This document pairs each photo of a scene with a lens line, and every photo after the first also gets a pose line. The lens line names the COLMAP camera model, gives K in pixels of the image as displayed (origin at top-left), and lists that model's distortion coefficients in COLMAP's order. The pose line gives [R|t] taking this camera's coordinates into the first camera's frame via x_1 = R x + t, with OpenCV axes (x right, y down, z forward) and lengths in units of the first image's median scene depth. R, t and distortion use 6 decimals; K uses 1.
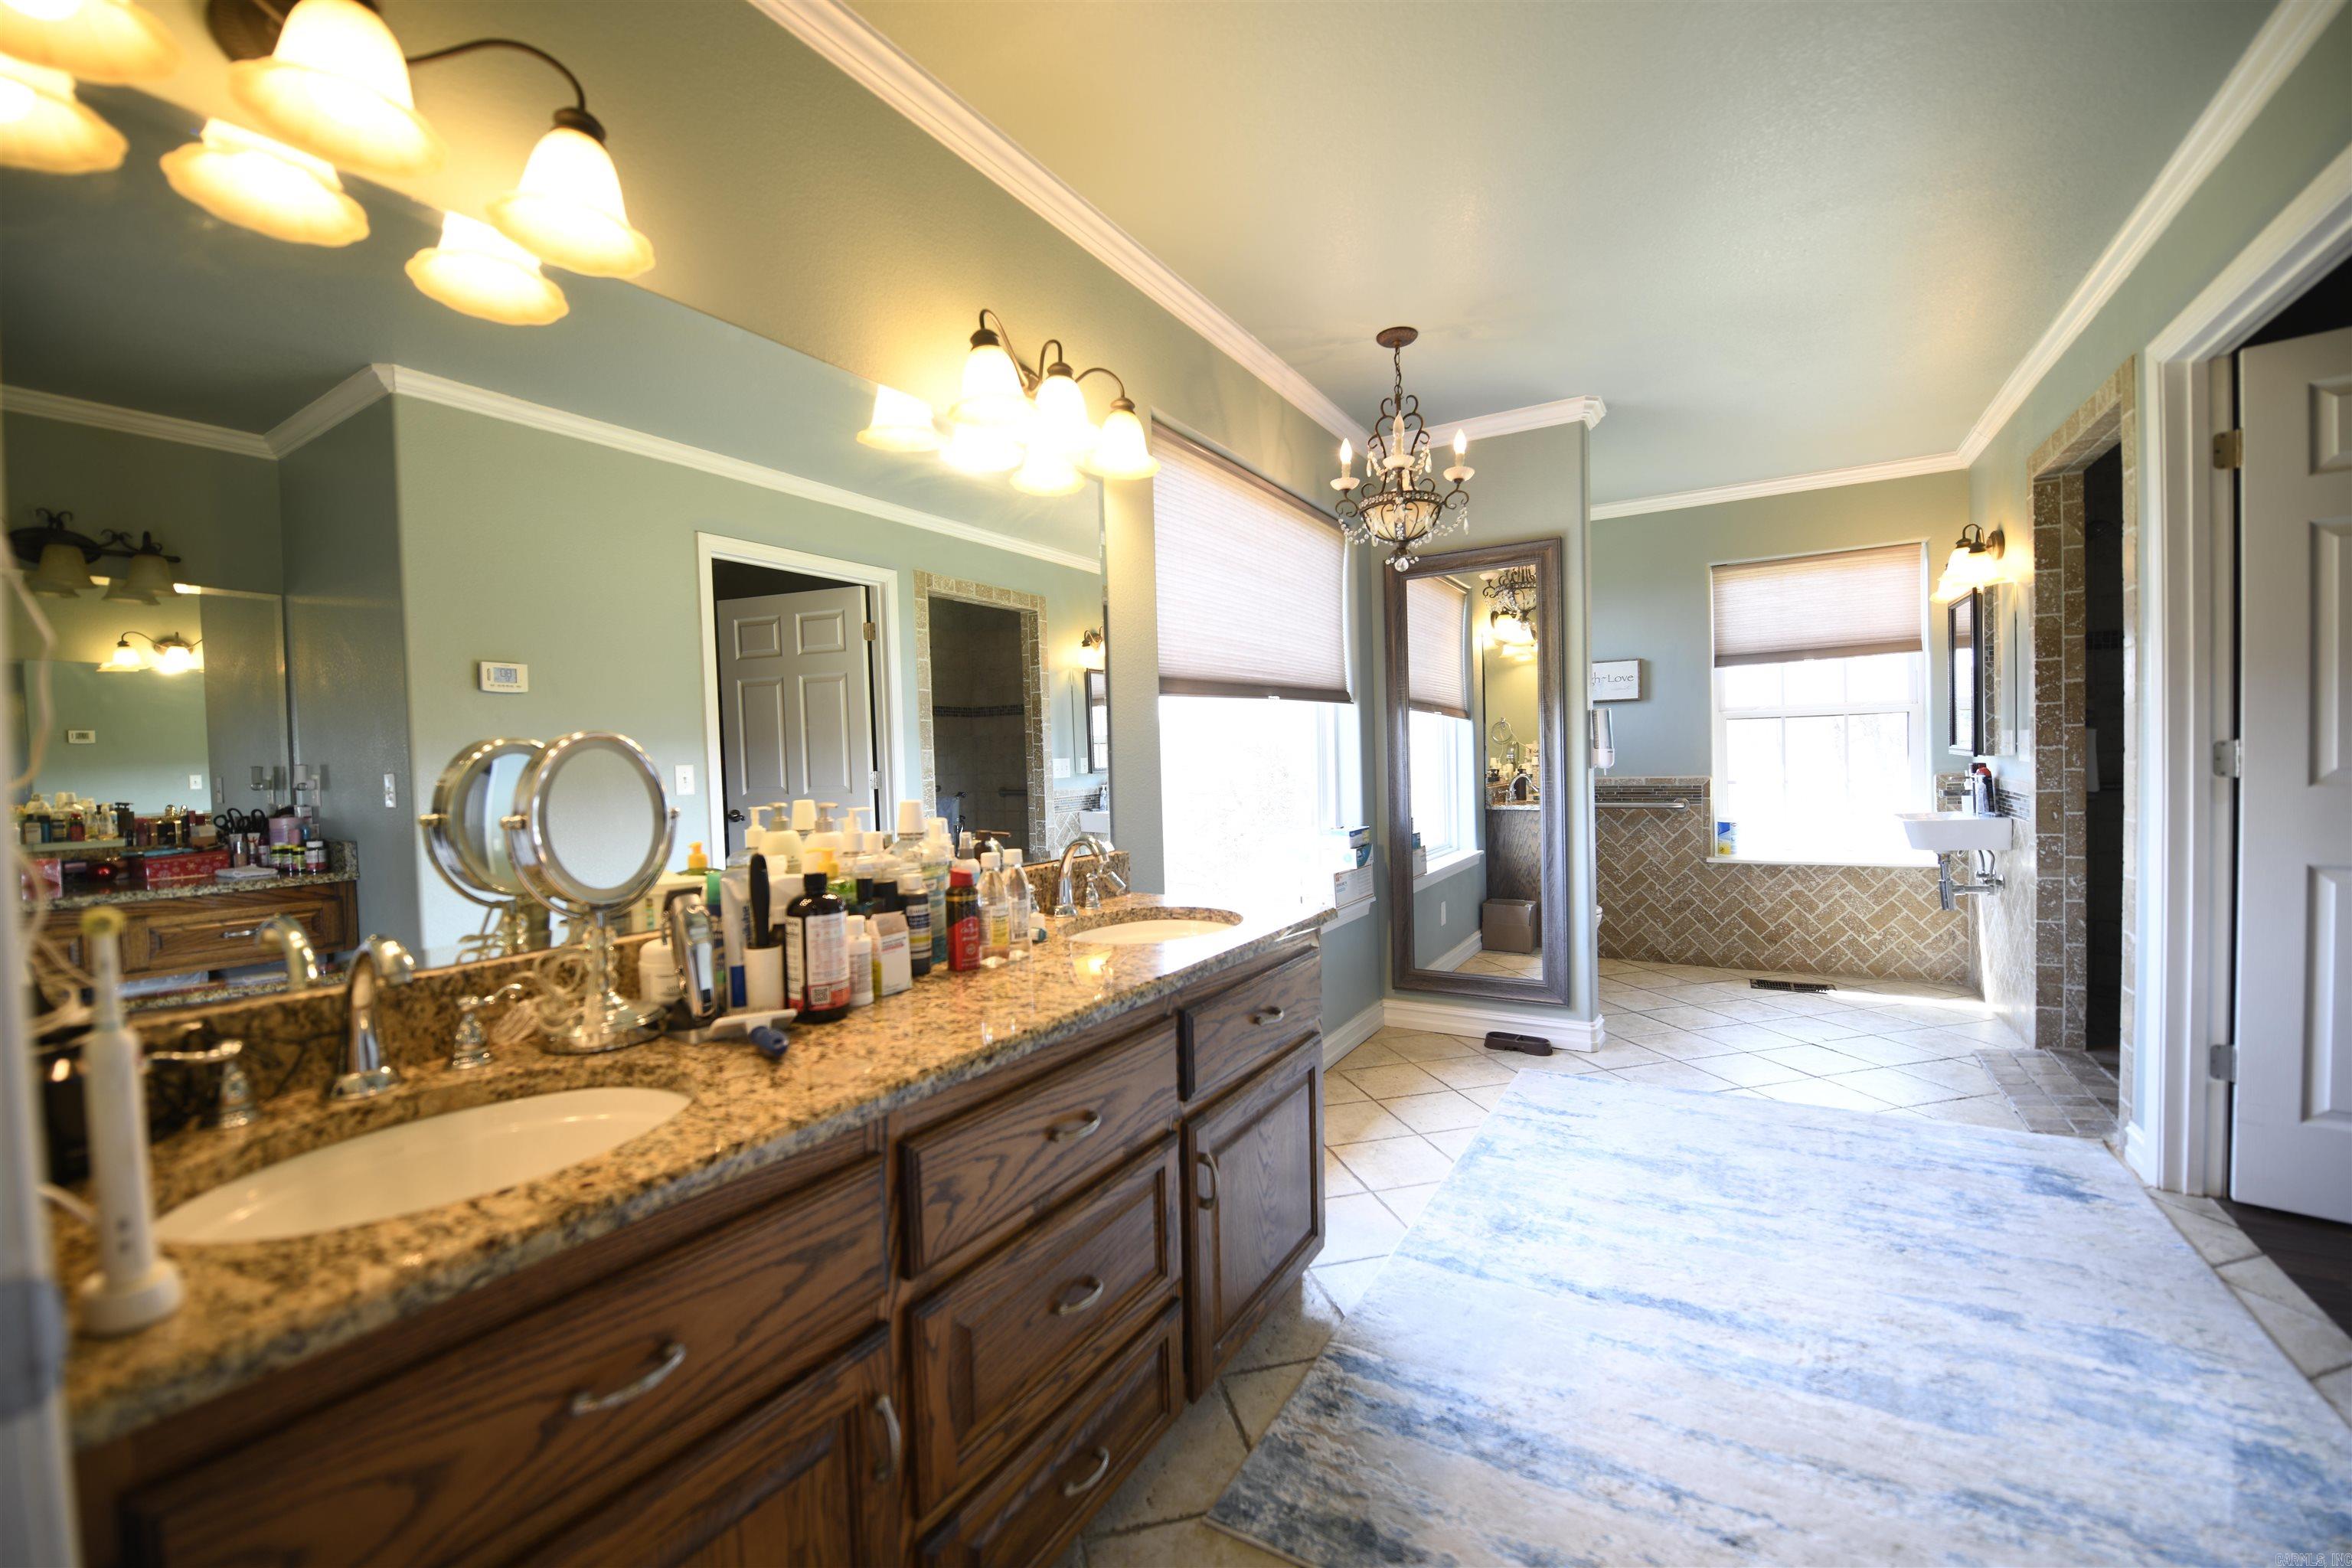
lens RADIAL K [[944.2, 0, 1173.1], [0, 944.2, 786.1], [0, 0, 1]] dist [-0.014402, -0.002582]
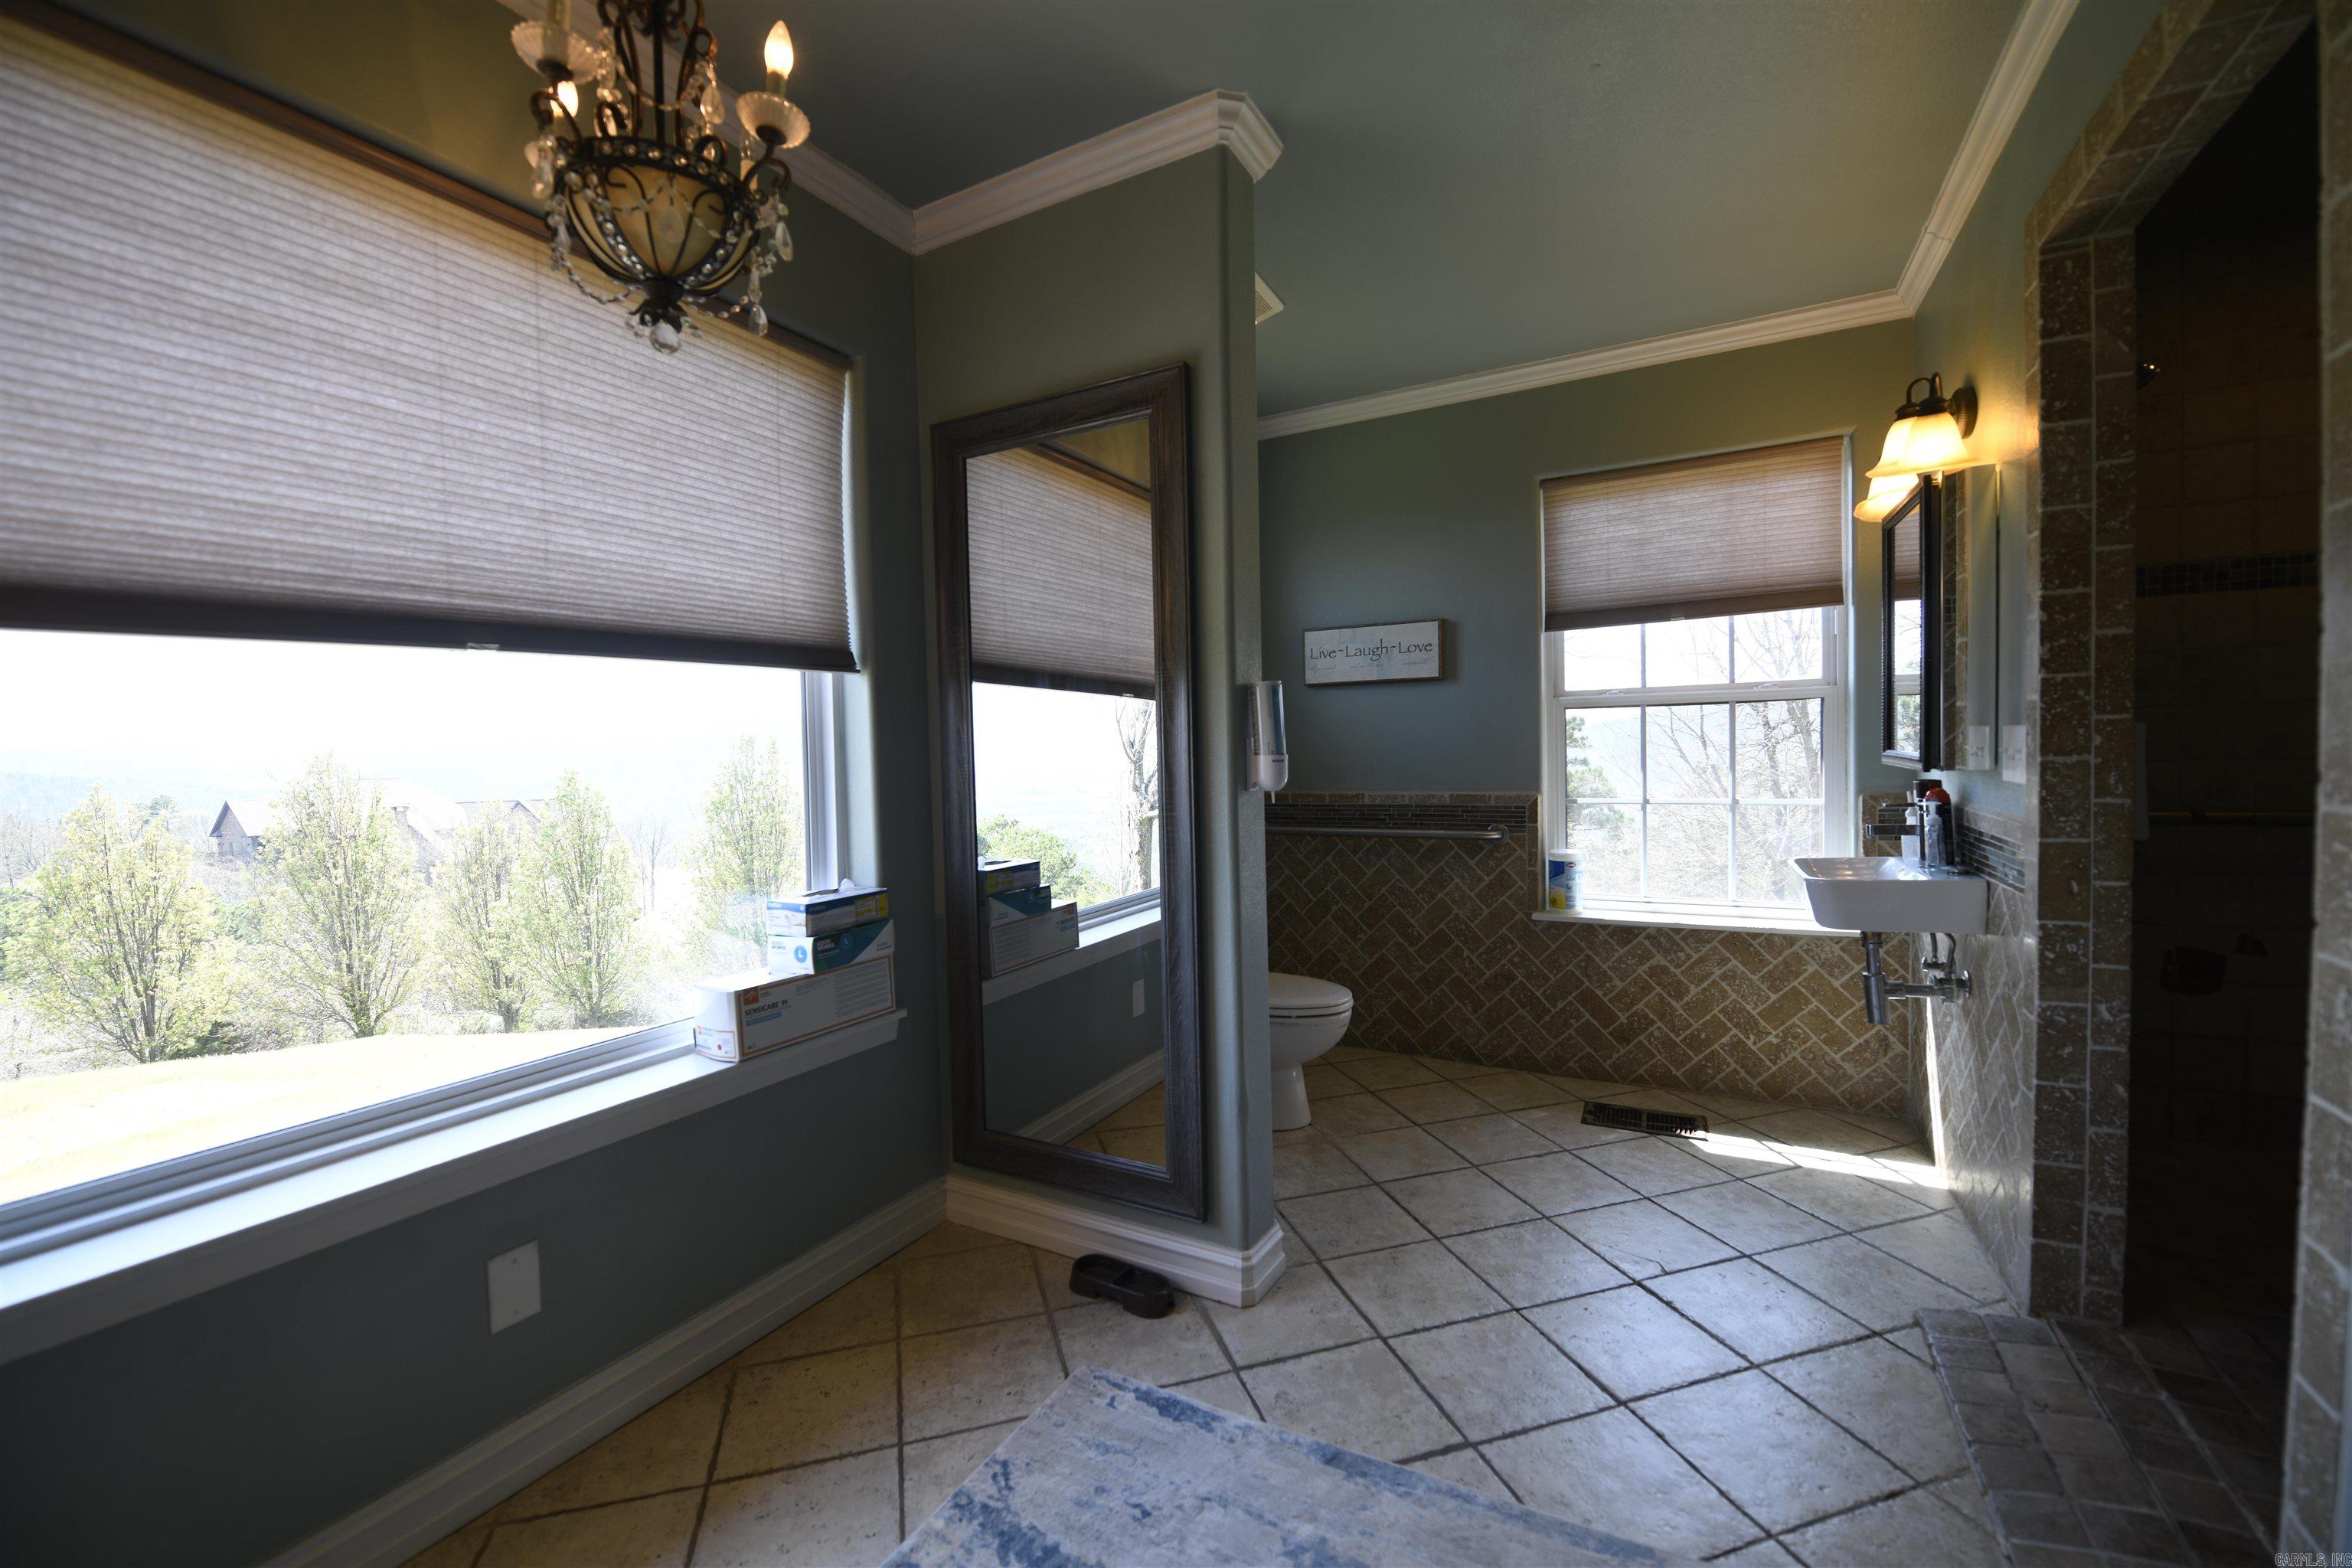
lens RADIAL K [[944.2, 0, 1172.6], [0, 944.2, 785.2], [0, 0, 1]] dist [-0.014402, -0.002582]
pose [[0.998987, 0.004475, 0.044775, 0.336703], [-0.004742, 0.999972, 0.005868, -0.022194], [-0.044747, -0.006075, 0.998980, 0.405065]]
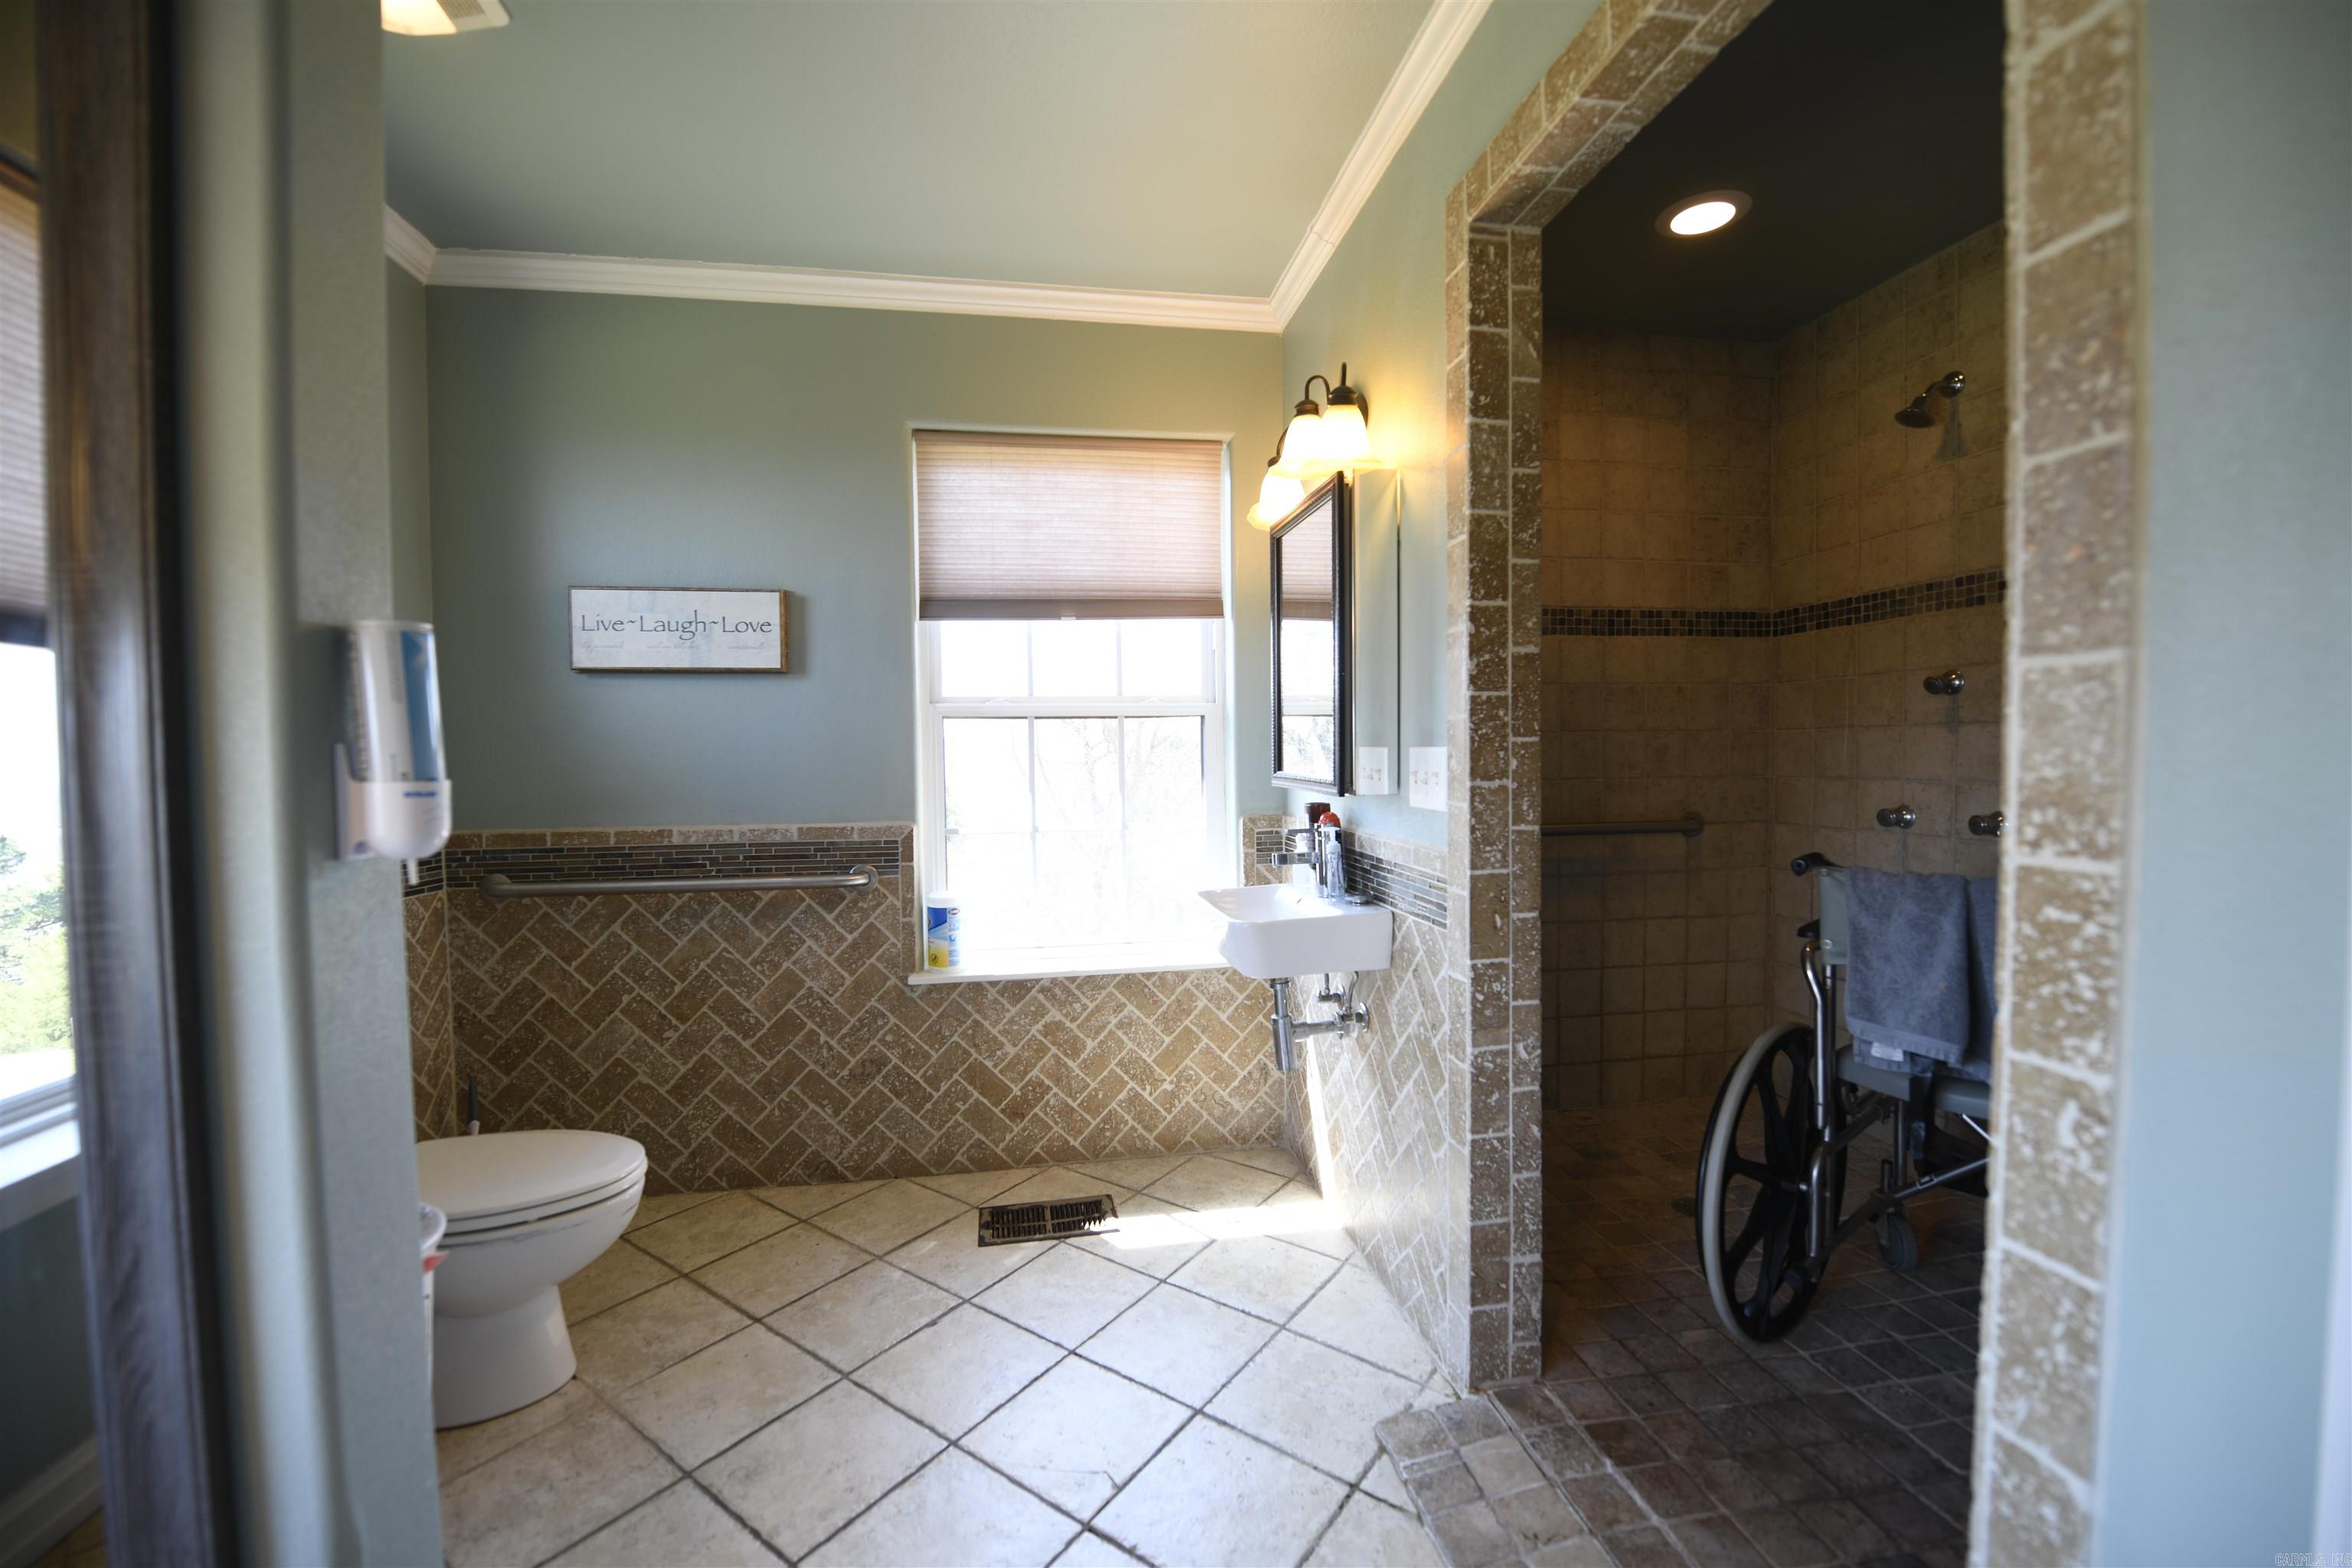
lens RADIAL K [[944.2, 0, 1175.1], [0, 944.2, 784.8], [0, 0, 1]] dist [-0.014402, -0.002582]
pose [[0.756081, -0.000014, 0.654478, 0.402725], [0.008318, 0.999919, -0.009587, -0.030700], [-0.654425, 0.012693, 0.756020, 0.601048]]
